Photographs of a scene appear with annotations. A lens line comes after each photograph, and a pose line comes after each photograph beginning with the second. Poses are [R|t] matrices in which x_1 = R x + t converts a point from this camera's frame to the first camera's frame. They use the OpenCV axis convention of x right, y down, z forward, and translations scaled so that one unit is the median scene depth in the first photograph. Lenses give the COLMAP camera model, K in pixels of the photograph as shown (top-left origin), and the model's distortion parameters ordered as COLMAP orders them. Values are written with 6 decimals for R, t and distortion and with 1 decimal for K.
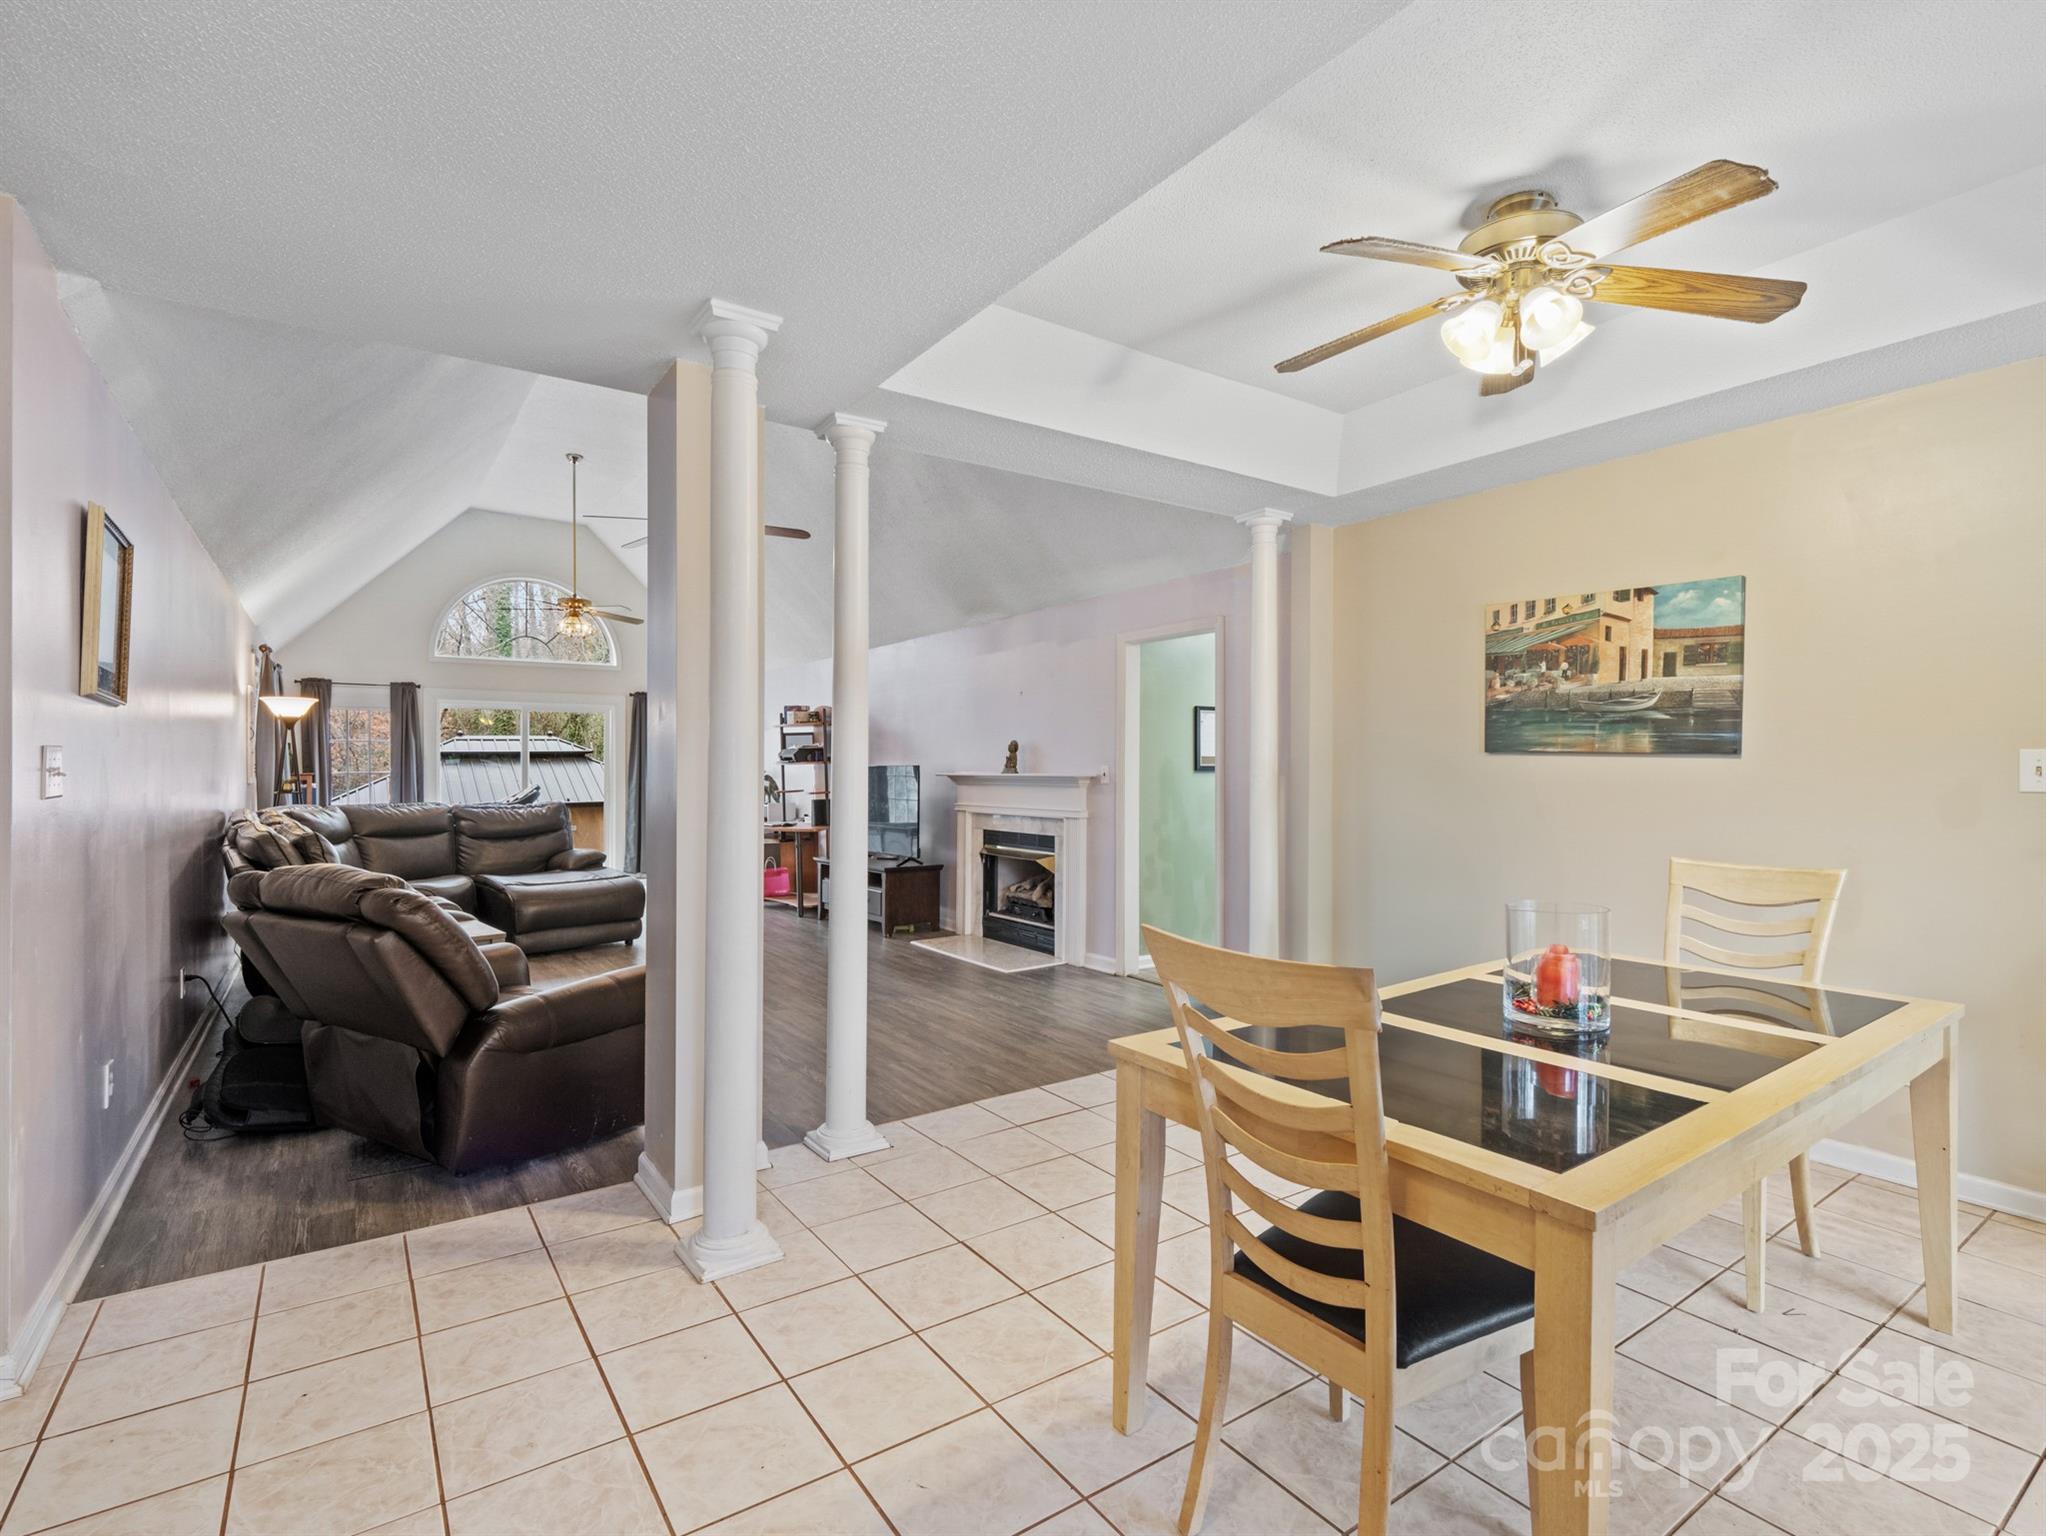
lens RADIAL K [[983.2, 0, 1023.0], [0, 983.2, 768.0], [0, 0, 1]] dist [-0.000454, -0.000298]
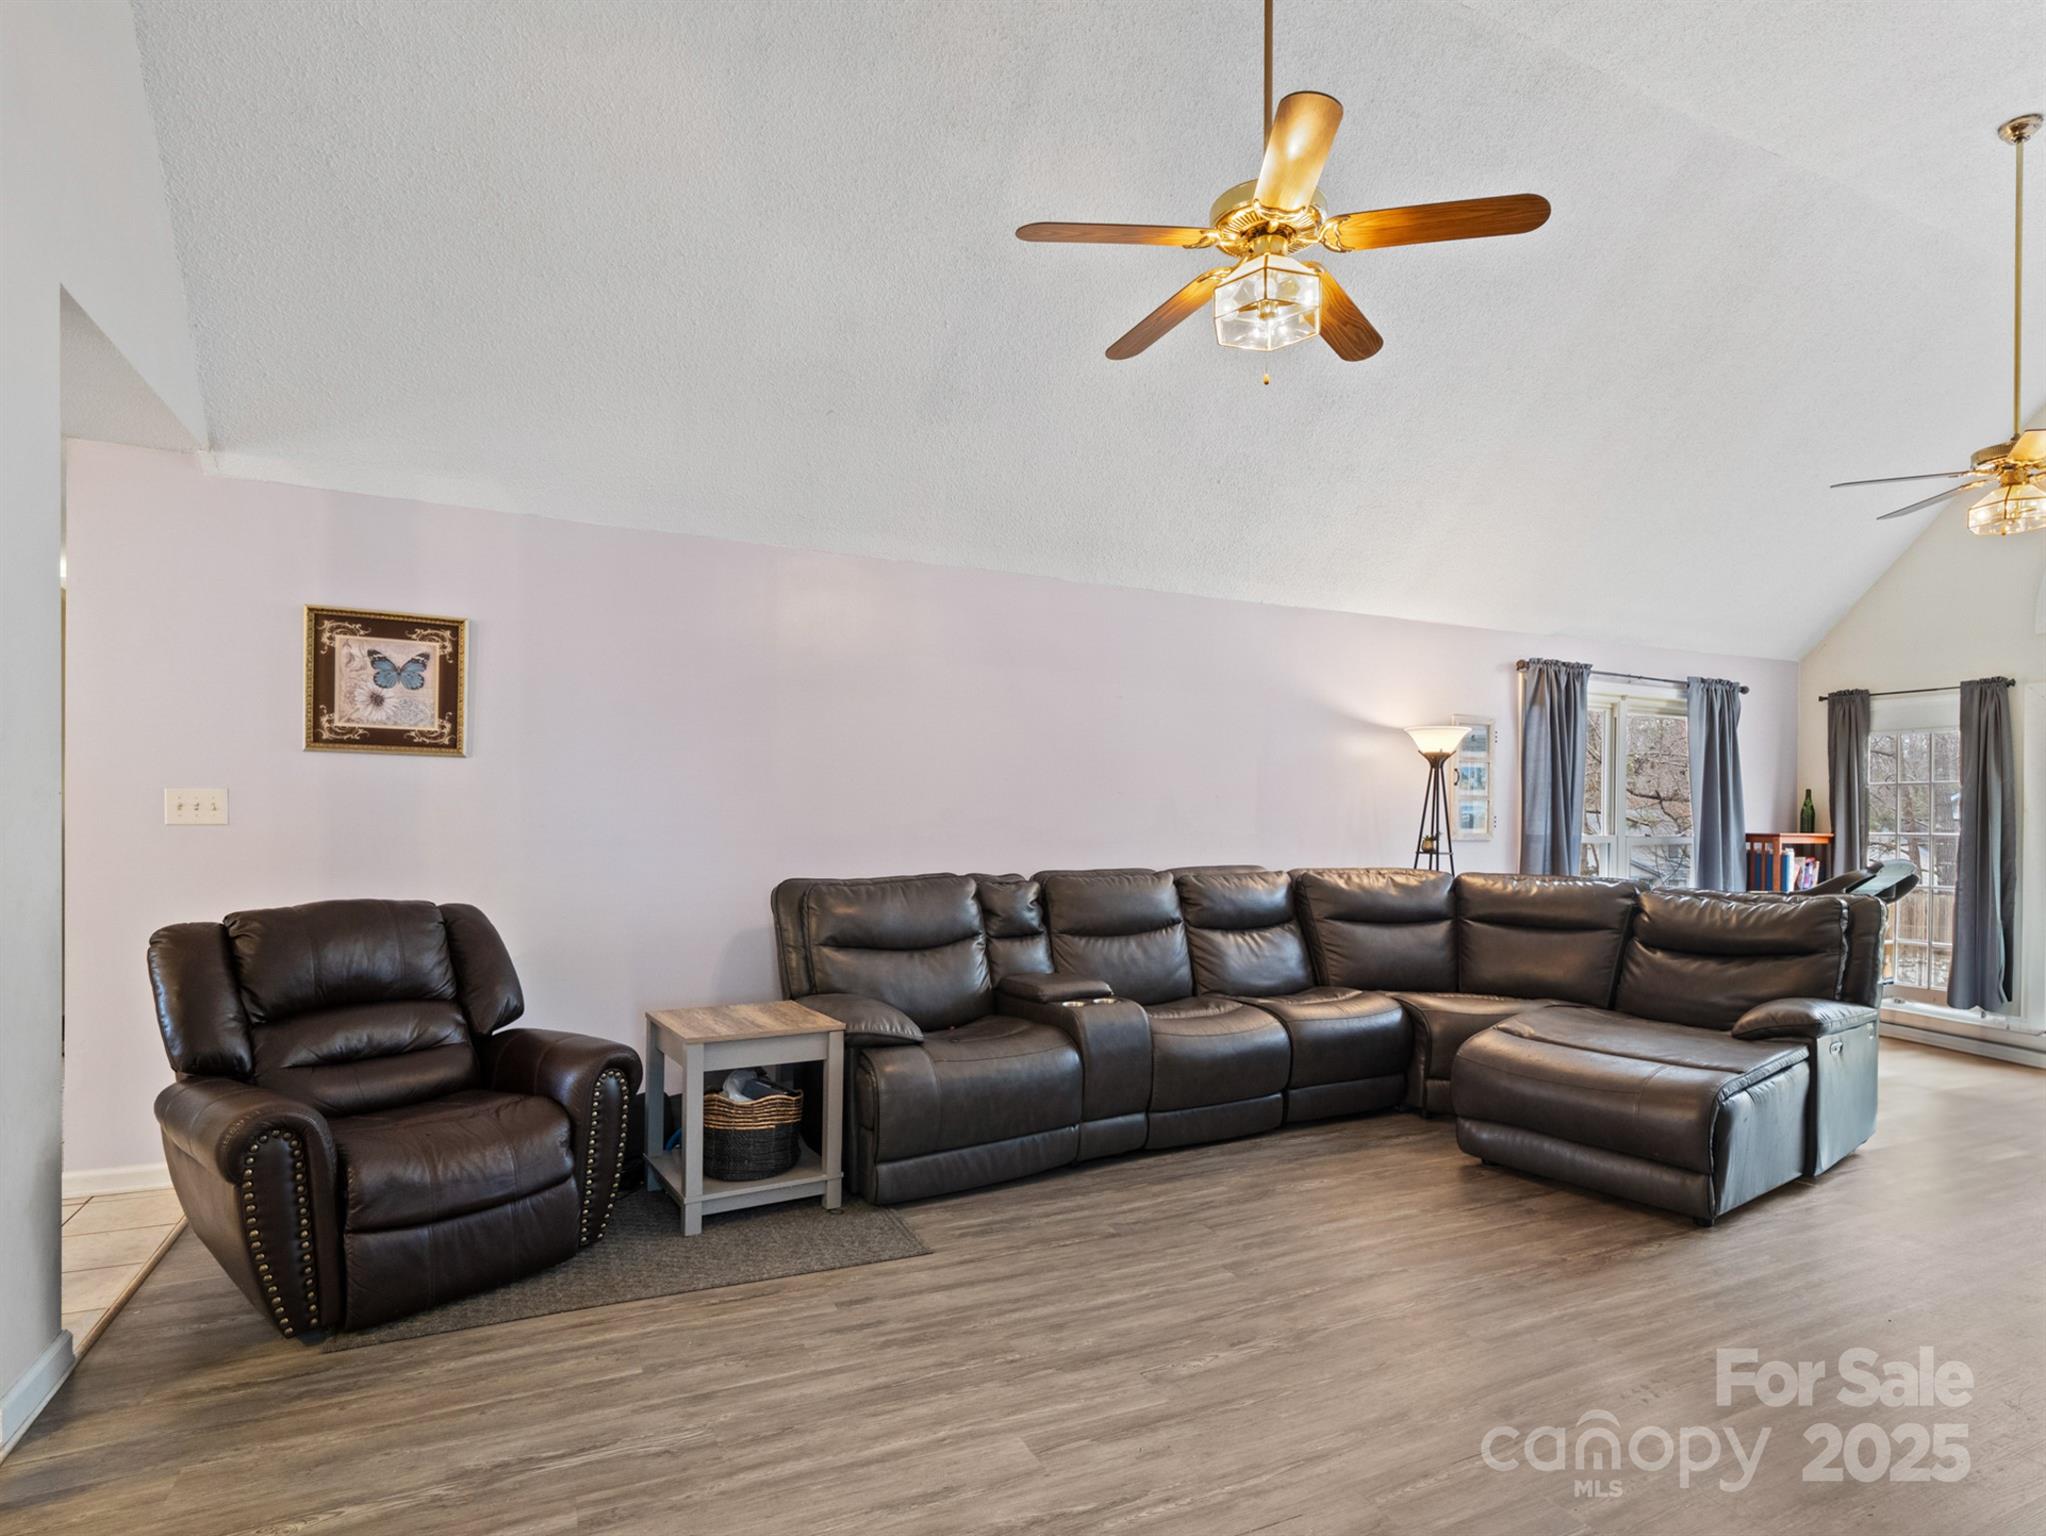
lens RADIAL K [[1071.3, 0, 1023.0], [0, 1071.3, 829.2], [0, 0, 1]] dist [0.047802, -0.043729]
pose [[-0.147438, 0.007732, -0.989041, 0.103712], [-0.012766, 0.999871, 0.009720, 0.002593], [0.988989, 0.014059, -0.147321, 0.718792]]
